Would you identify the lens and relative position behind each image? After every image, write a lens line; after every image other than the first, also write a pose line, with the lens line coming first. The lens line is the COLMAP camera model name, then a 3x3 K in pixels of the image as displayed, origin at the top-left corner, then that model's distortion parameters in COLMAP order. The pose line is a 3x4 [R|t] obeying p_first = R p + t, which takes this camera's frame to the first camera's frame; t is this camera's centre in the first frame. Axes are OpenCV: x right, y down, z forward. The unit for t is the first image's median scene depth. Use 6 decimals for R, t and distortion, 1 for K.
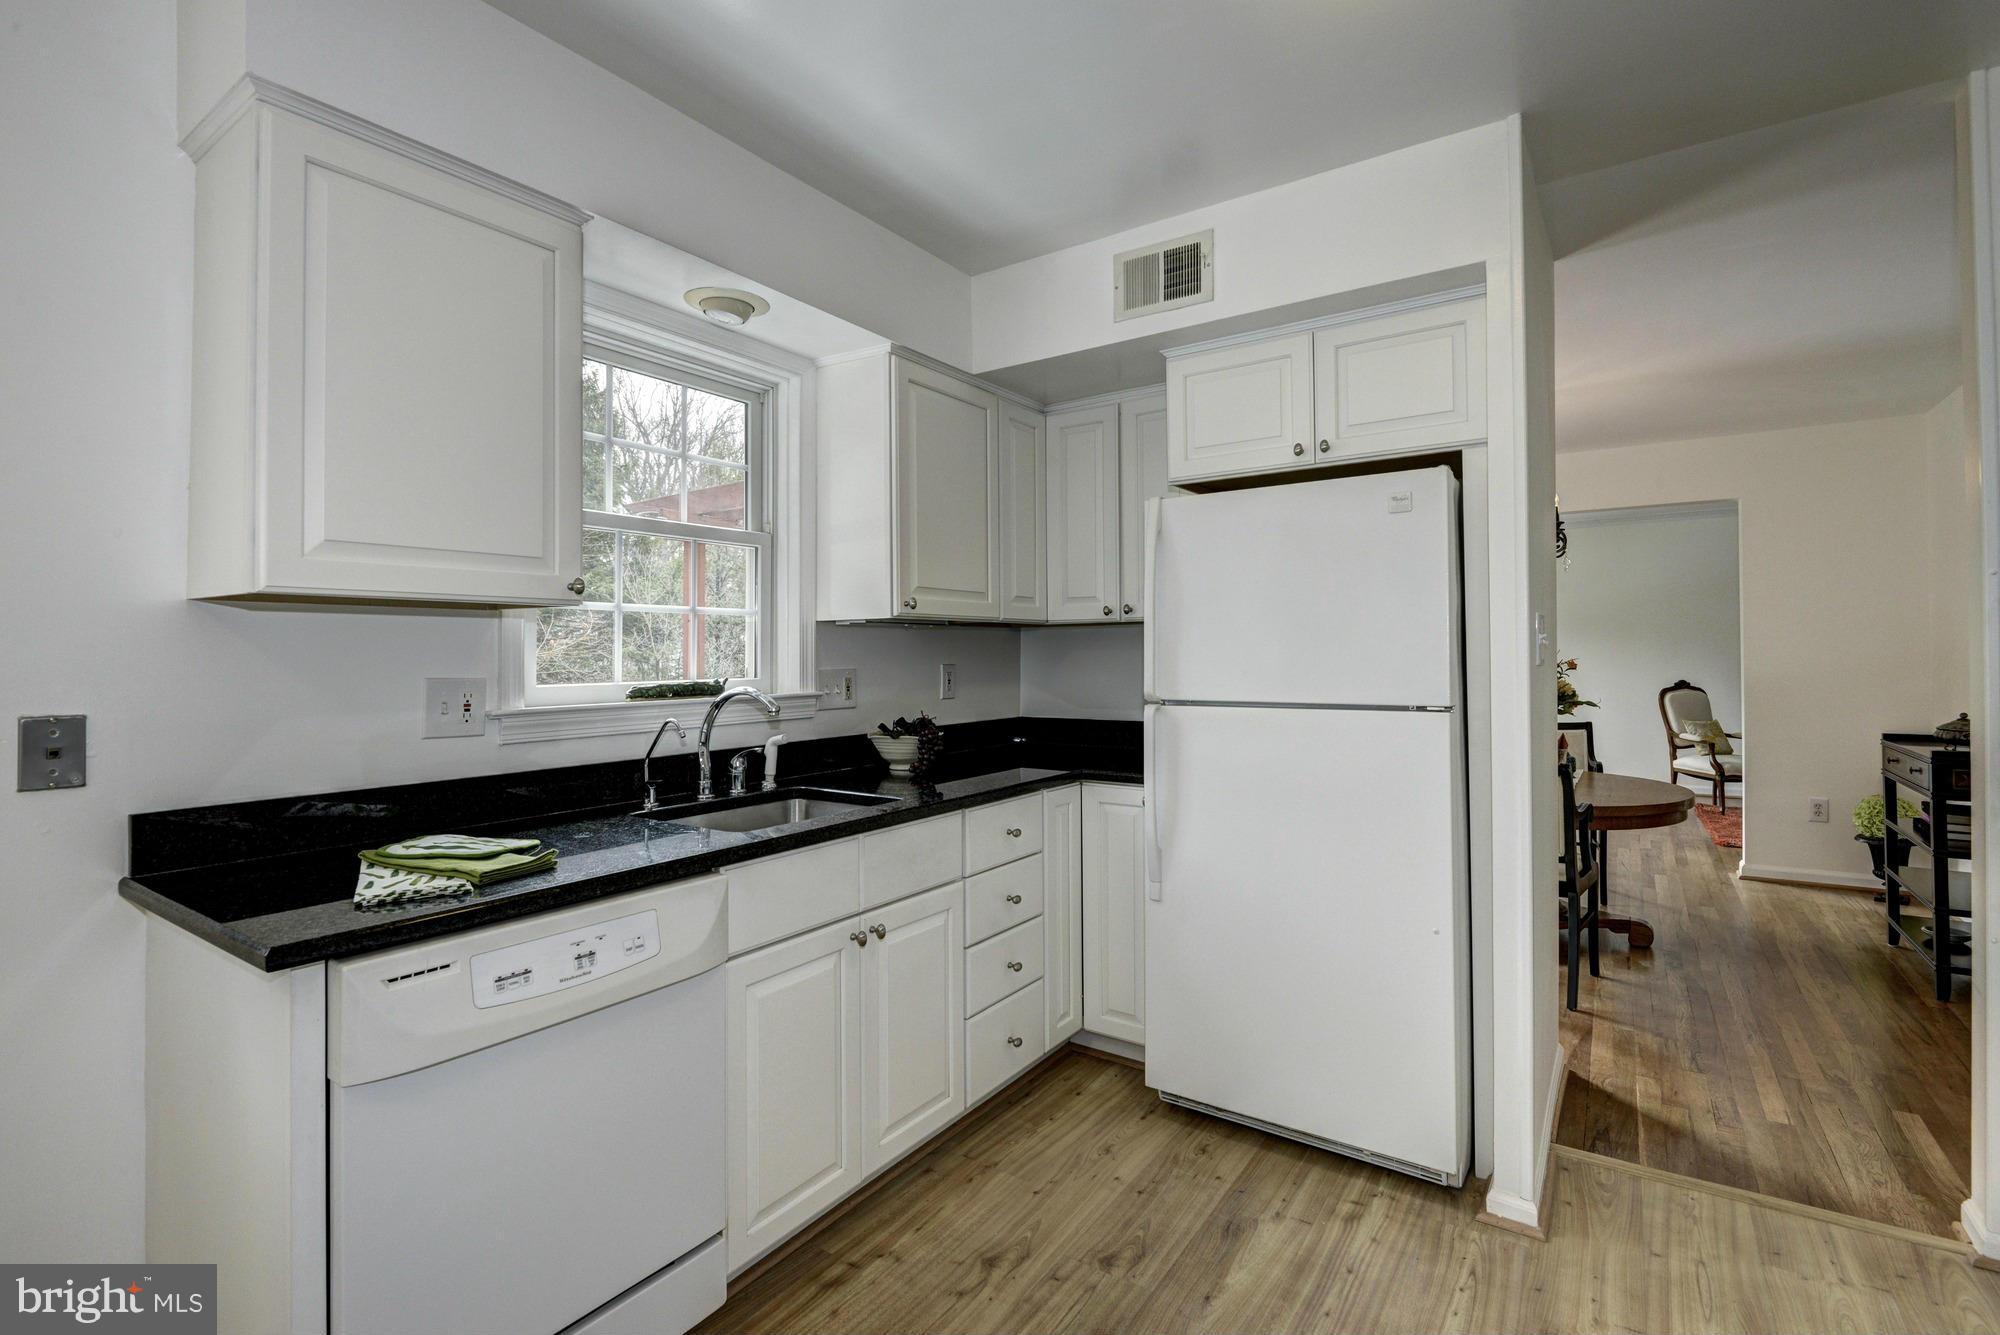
lens RADIAL K [[921.7, 0, 1015.3], [0, 921.7, 654.2], [0, 0, 1]] dist [-0.014254, -0.004870]
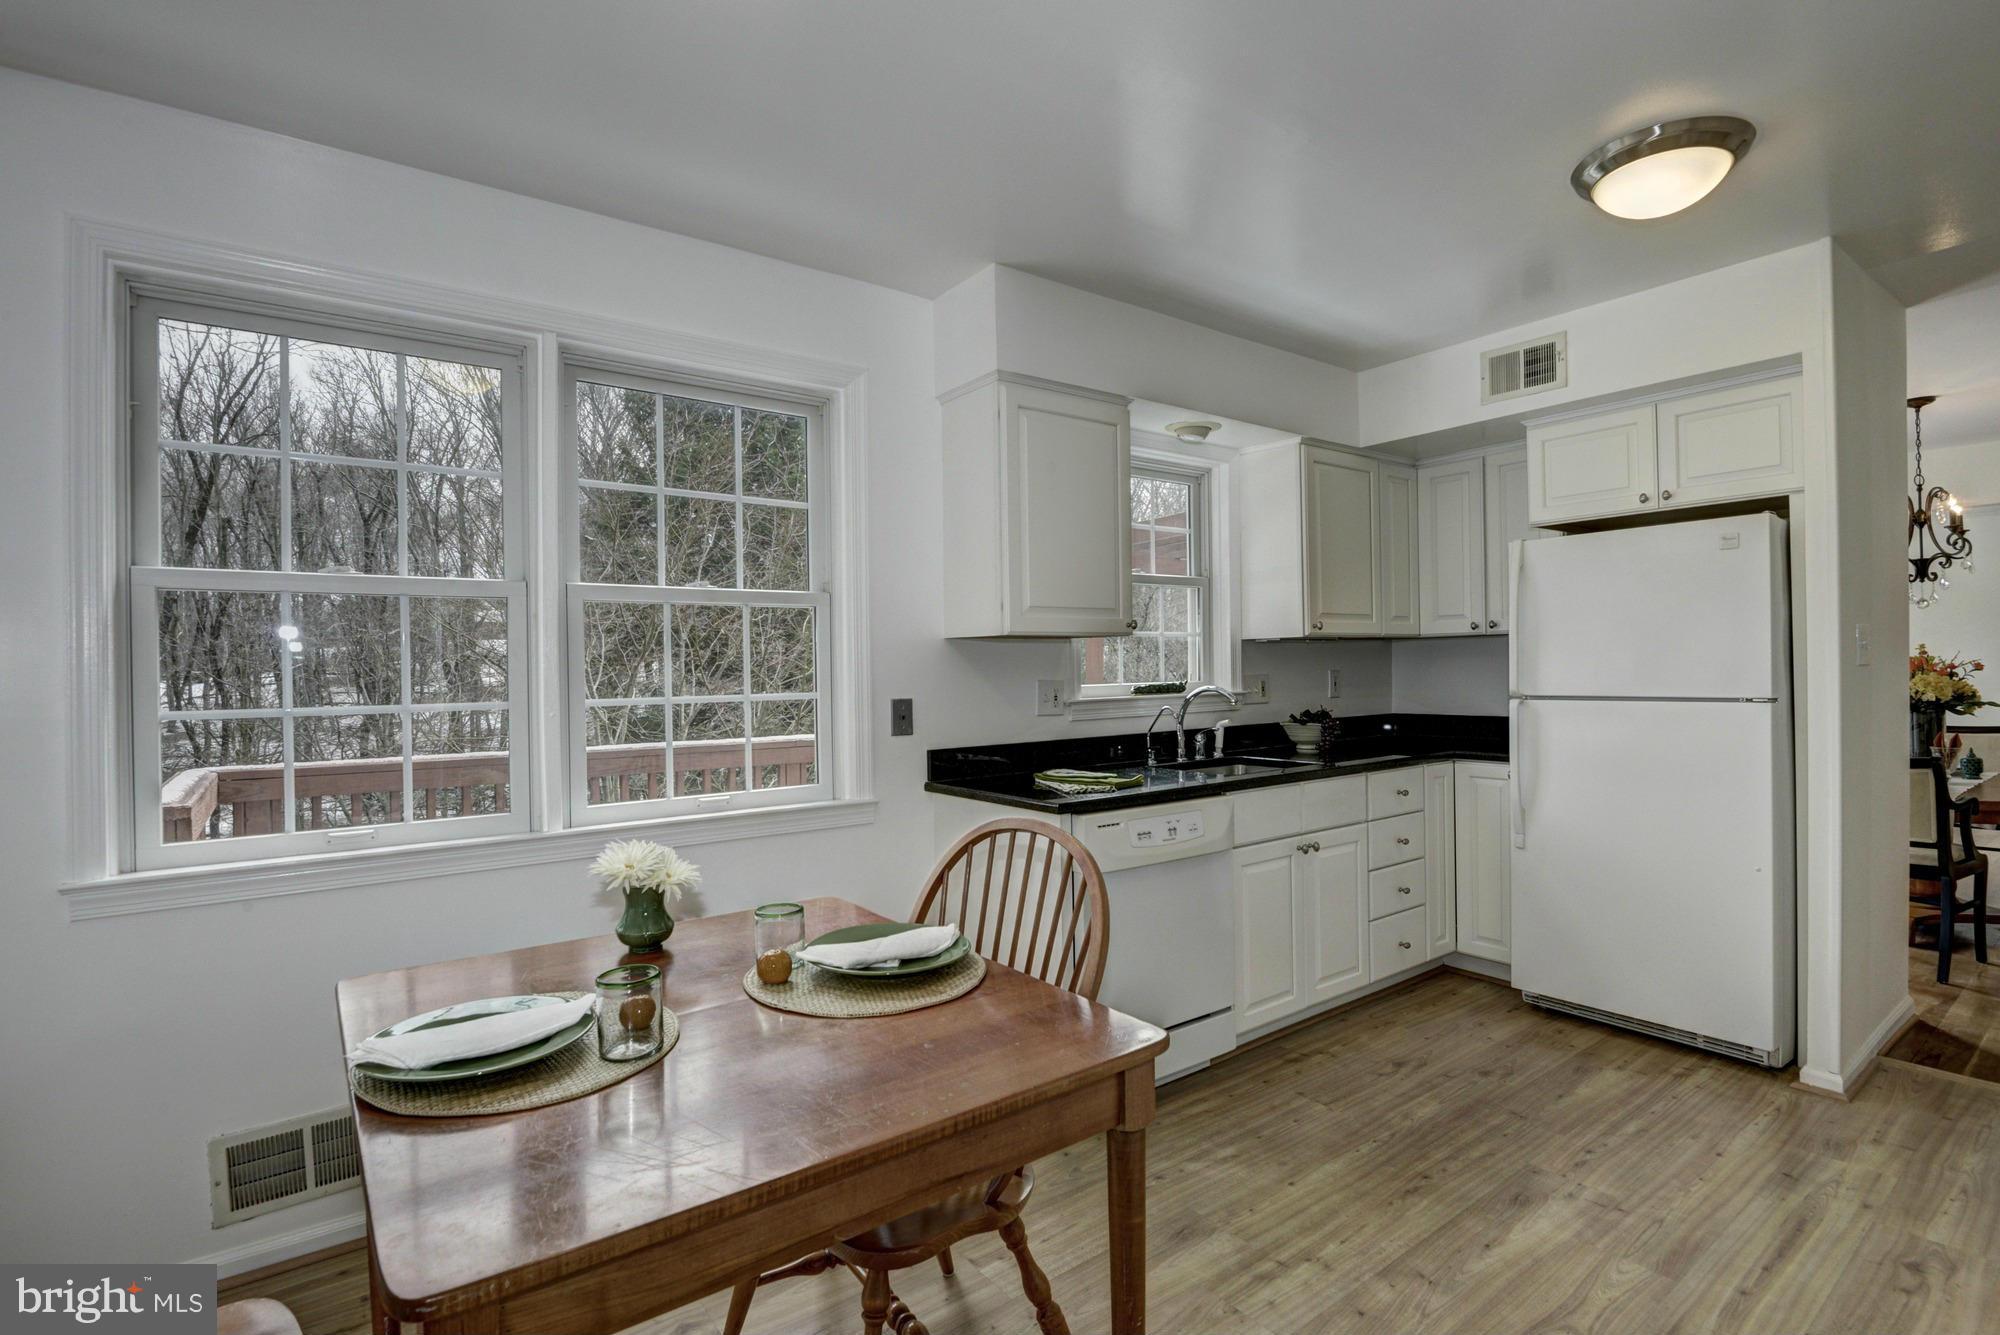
lens RADIAL K [[921.7, 0, 1012.8], [0, 921.7, 676.7], [0, 0, 1]] dist [-0.014254, -0.004870]
pose [[0.939415, -0.006730, -0.342716, -0.078731], [0.011481, 0.999864, 0.011836, -0.000962], [0.342590, -0.015053, 0.939364, -0.483188]]
